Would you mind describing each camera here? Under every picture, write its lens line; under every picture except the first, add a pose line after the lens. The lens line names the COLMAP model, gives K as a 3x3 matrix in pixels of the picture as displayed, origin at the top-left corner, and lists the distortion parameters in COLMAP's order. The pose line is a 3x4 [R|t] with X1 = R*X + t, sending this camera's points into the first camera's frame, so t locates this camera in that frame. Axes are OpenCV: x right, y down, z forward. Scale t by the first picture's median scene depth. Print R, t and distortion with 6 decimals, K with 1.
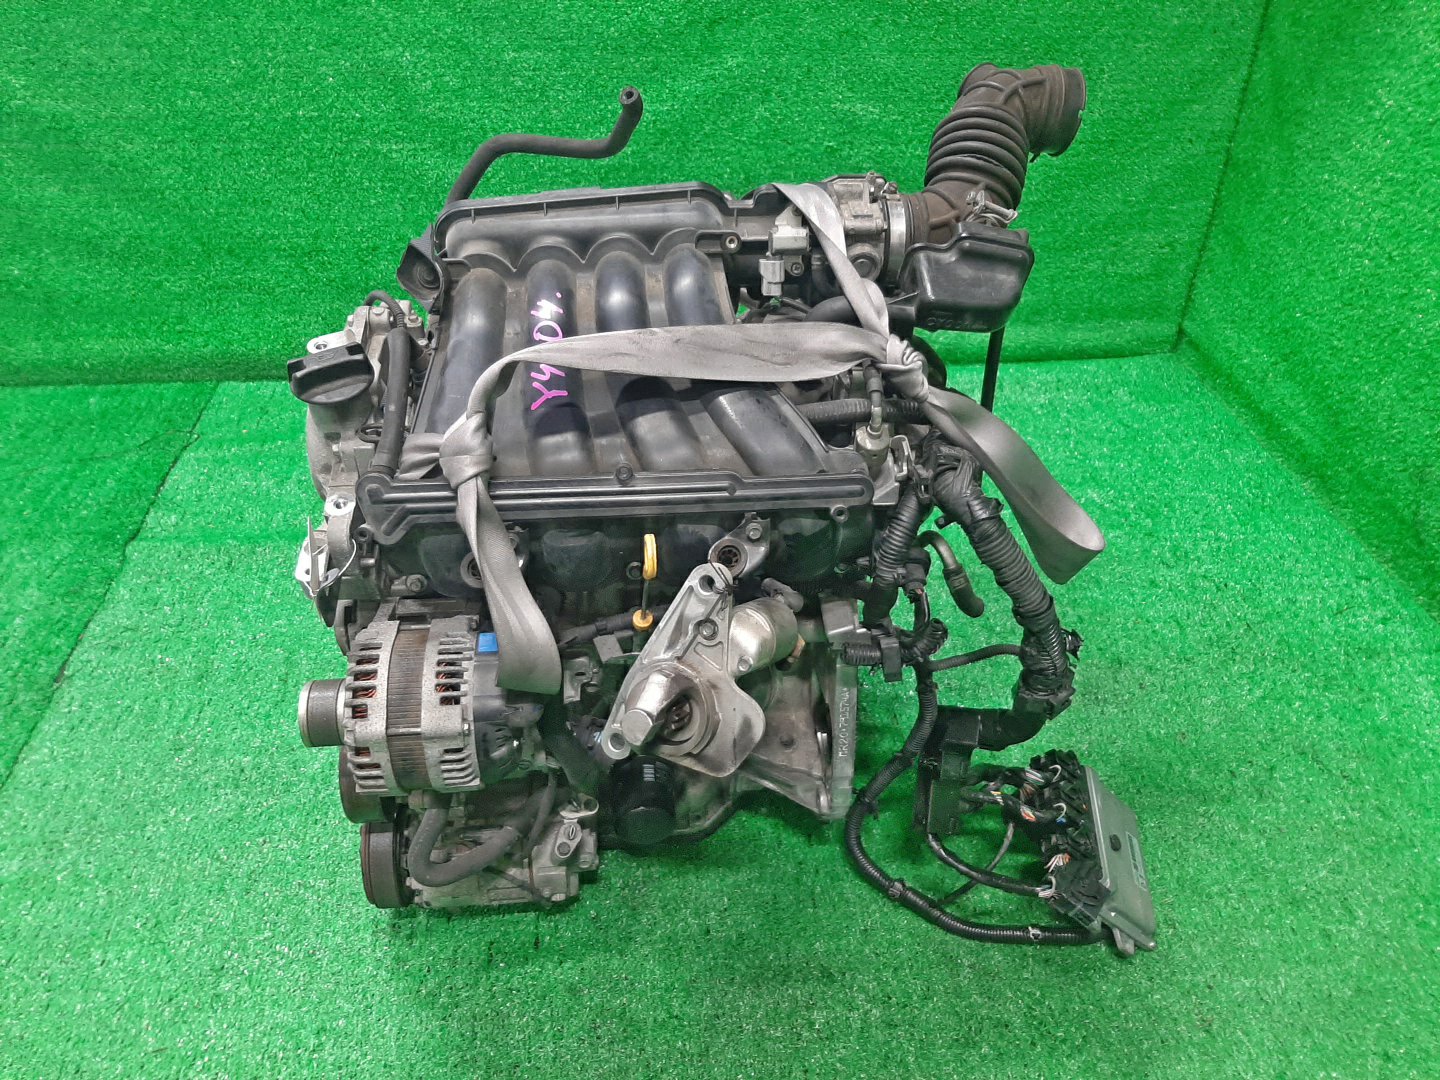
lens RADIAL K [[1120.9, 0, 719.5], [0, 1120.9, 538.5], [0, 0, 1]] dist [0.026913, -0.066270]
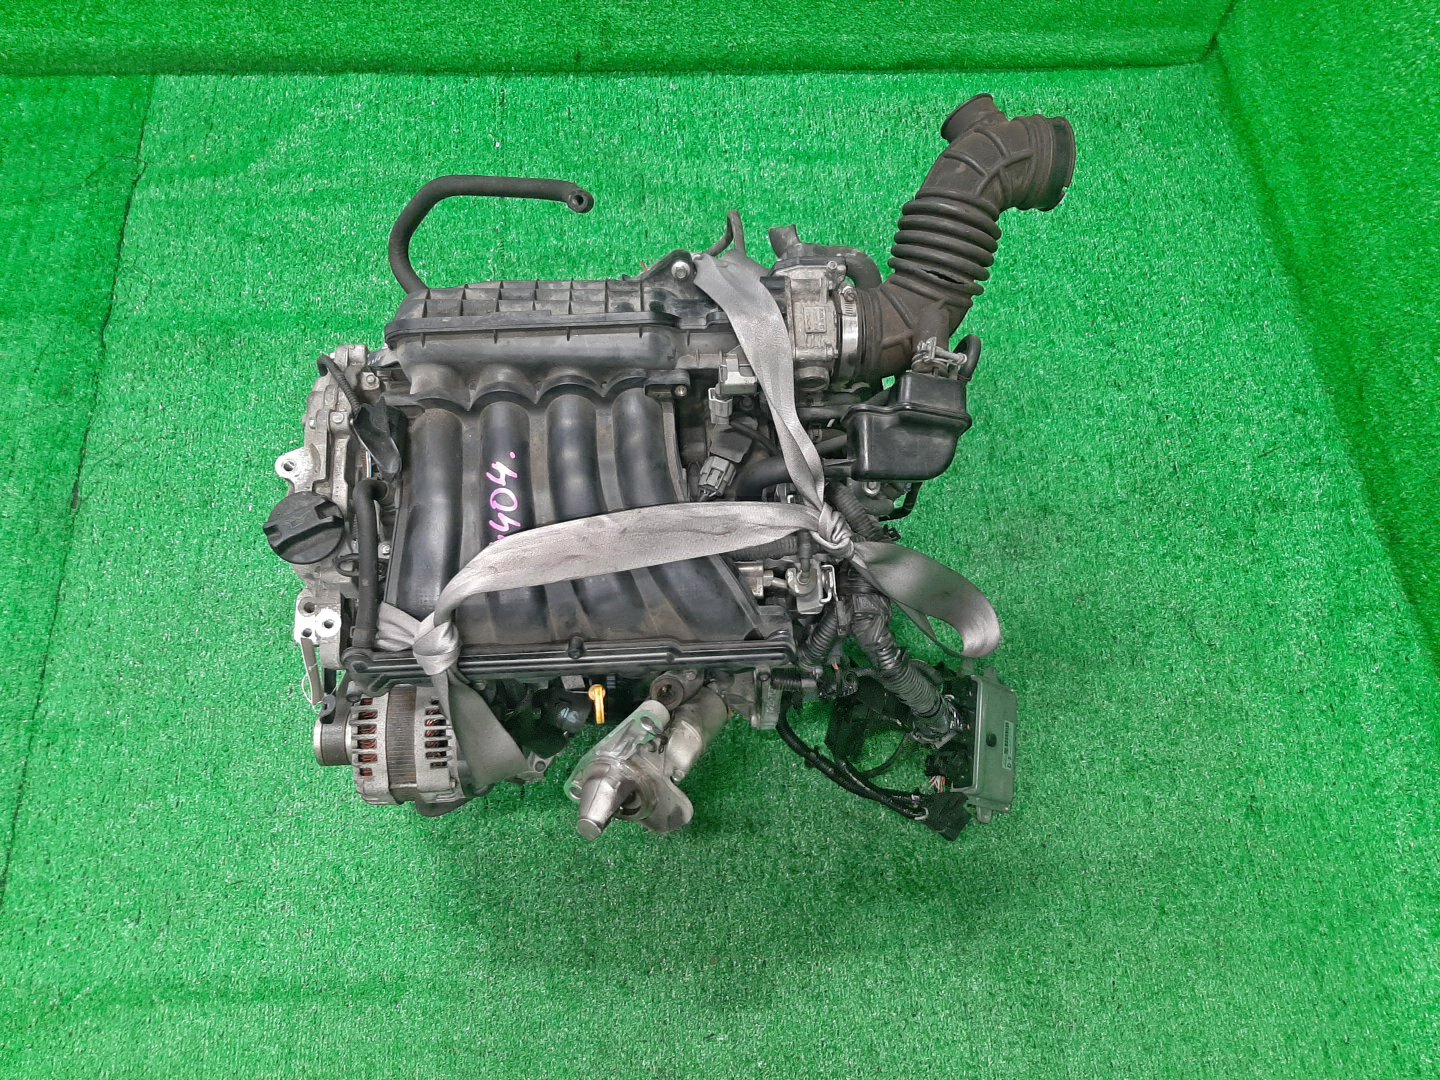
lens RADIAL K [[1120.9, 0, 723.2], [0, 1120.9, 534.6], [0, 0, 1]] dist [0.026913, -0.066270]
pose [[0.999083, 0.038125, 0.019484, 0.031102], [-0.042789, 0.873086, 0.485685, -0.578030], [0.001506, -0.486073, 0.873917, 0.043393]]
